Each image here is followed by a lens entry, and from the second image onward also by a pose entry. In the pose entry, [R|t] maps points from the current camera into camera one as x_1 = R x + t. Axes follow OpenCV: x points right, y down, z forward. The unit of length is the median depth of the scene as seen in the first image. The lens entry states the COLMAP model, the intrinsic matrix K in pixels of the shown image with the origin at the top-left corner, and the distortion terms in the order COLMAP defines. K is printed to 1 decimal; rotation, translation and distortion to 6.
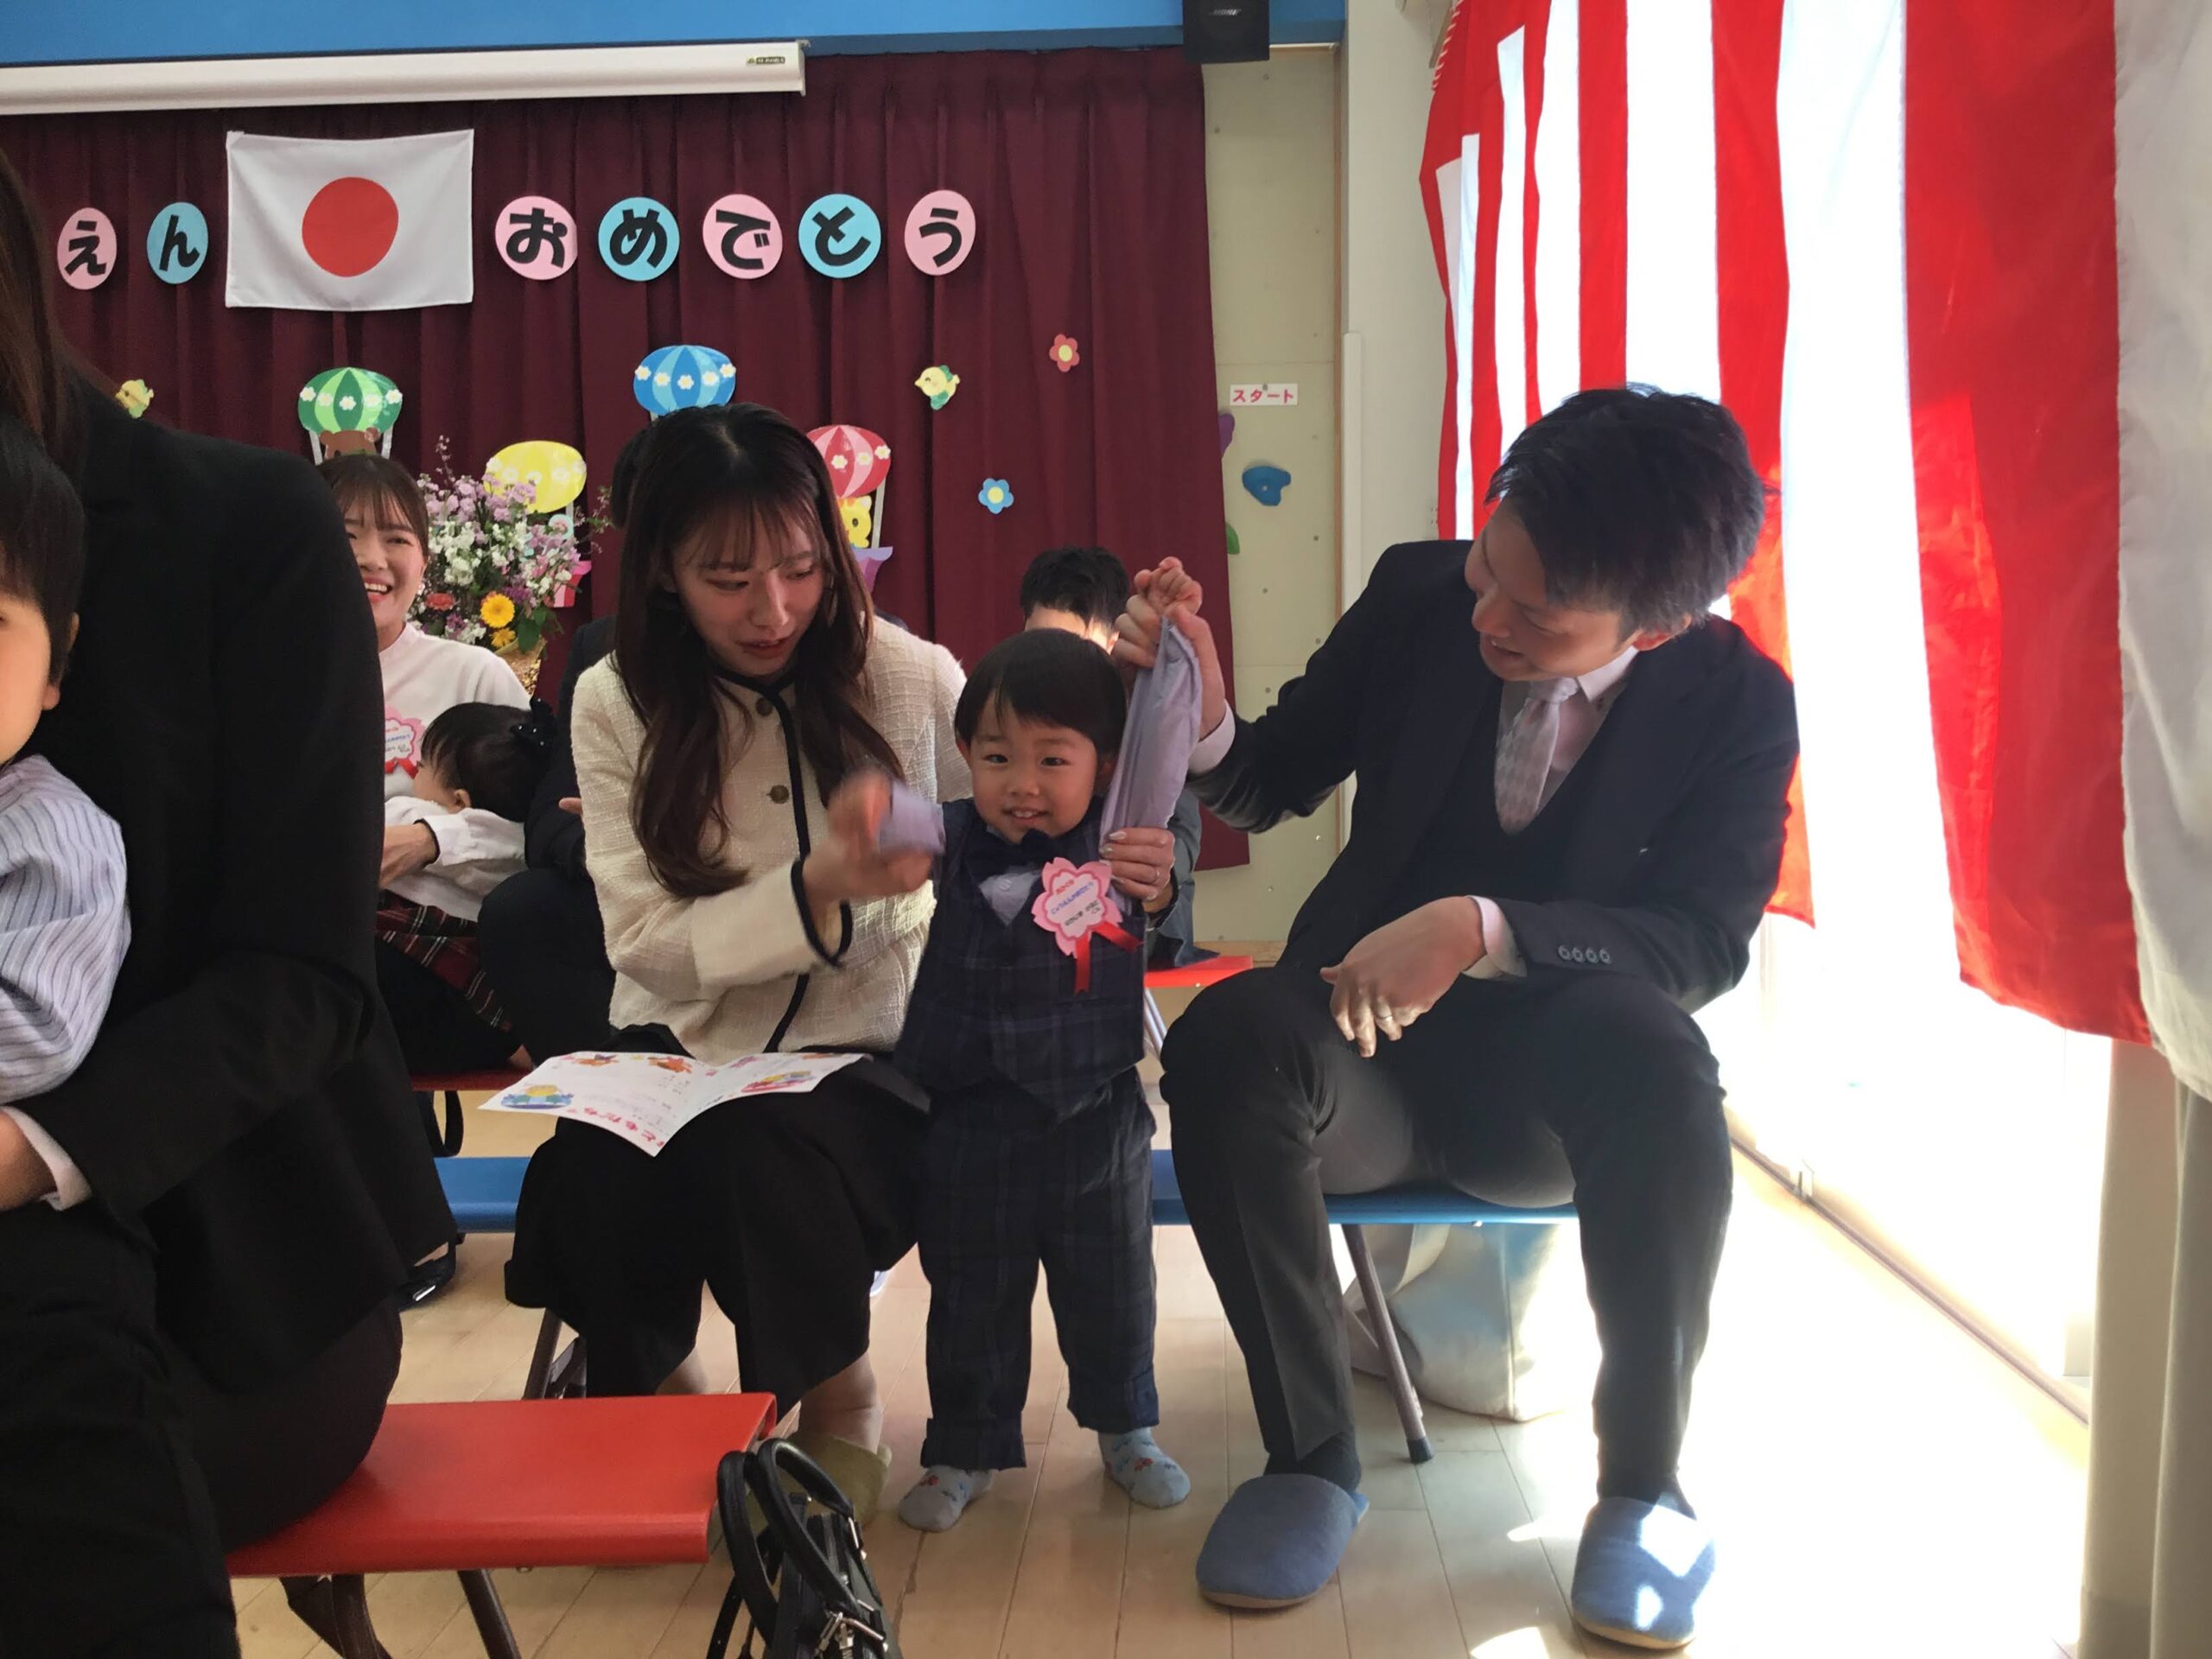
lens RADIAL K [[2032.5, 0, 1106.0], [0, 2032.5, 829.5], [0, 0, 1]] dist [0.084937, -0.209446]
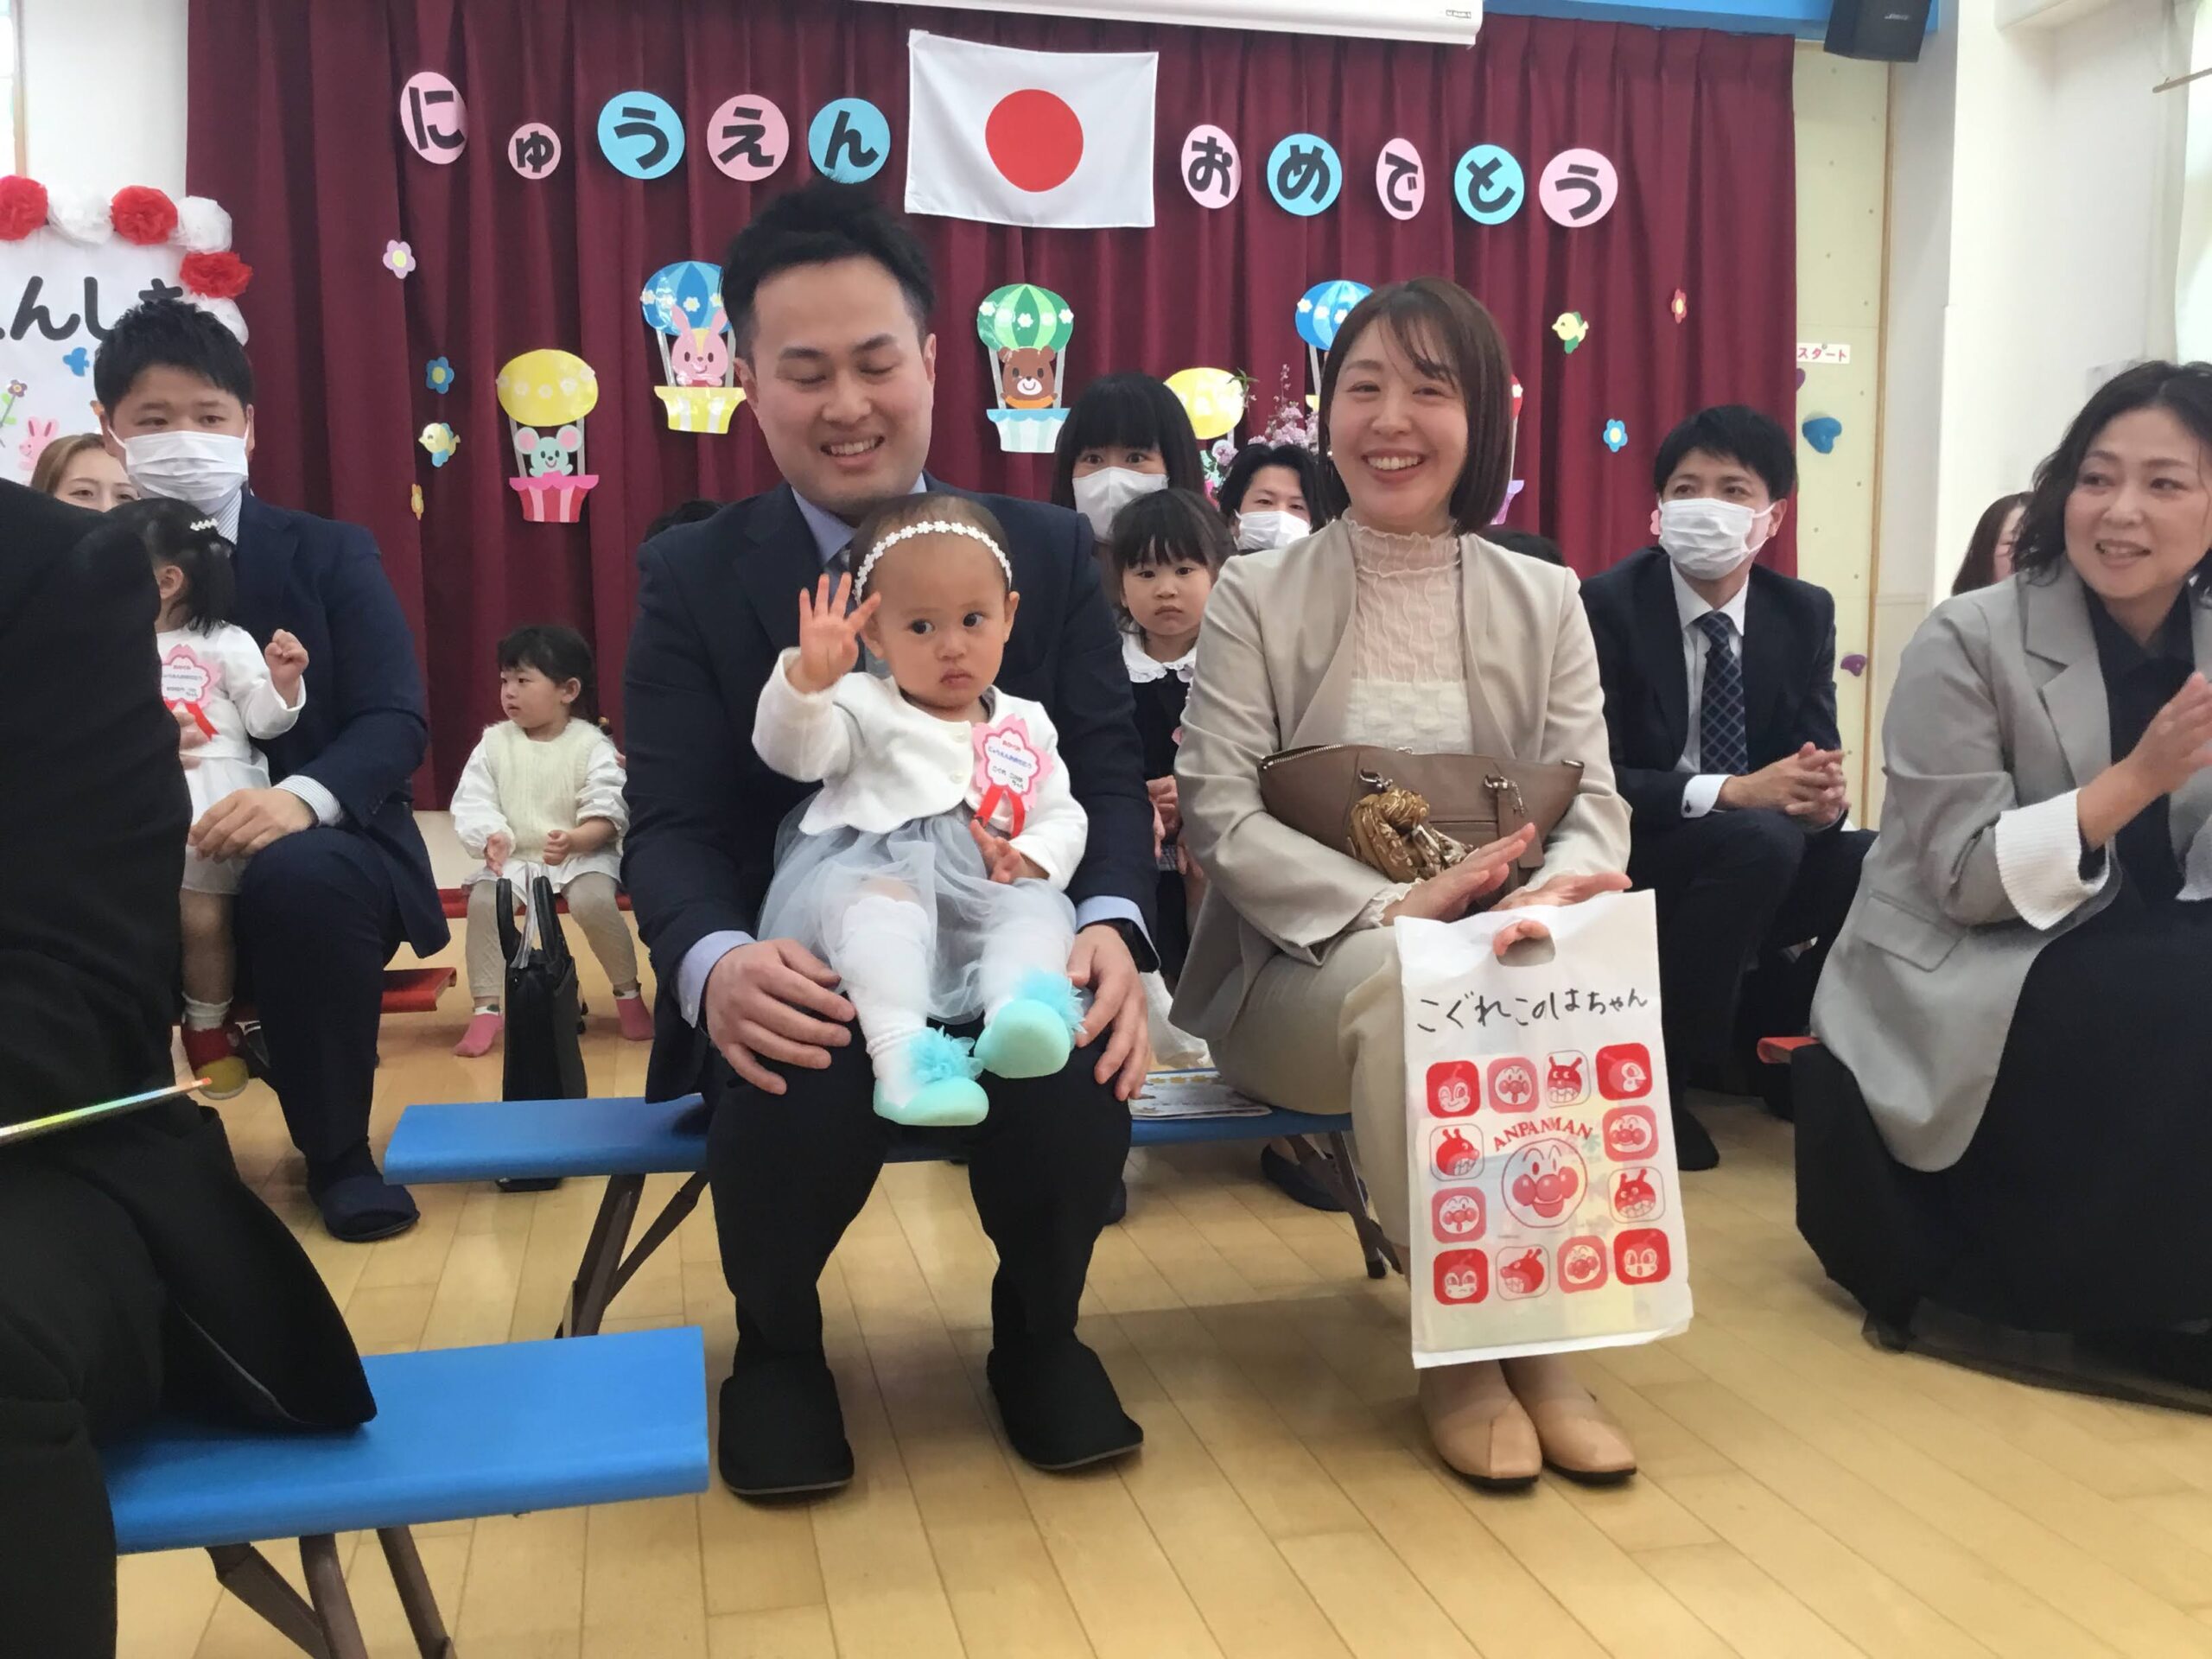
lens RADIAL K [[1975.3, 0, 1106.0], [0, 1975.3, 829.5], [0, 0, 1]] dist [0.165340, -0.398729]
pose [[0.962218, -0.013340, 0.271955, -0.605578], [0.004096, 0.999395, 0.034529, 0.008566], [-0.272251, -0.032111, 0.961690, 0.038566]]
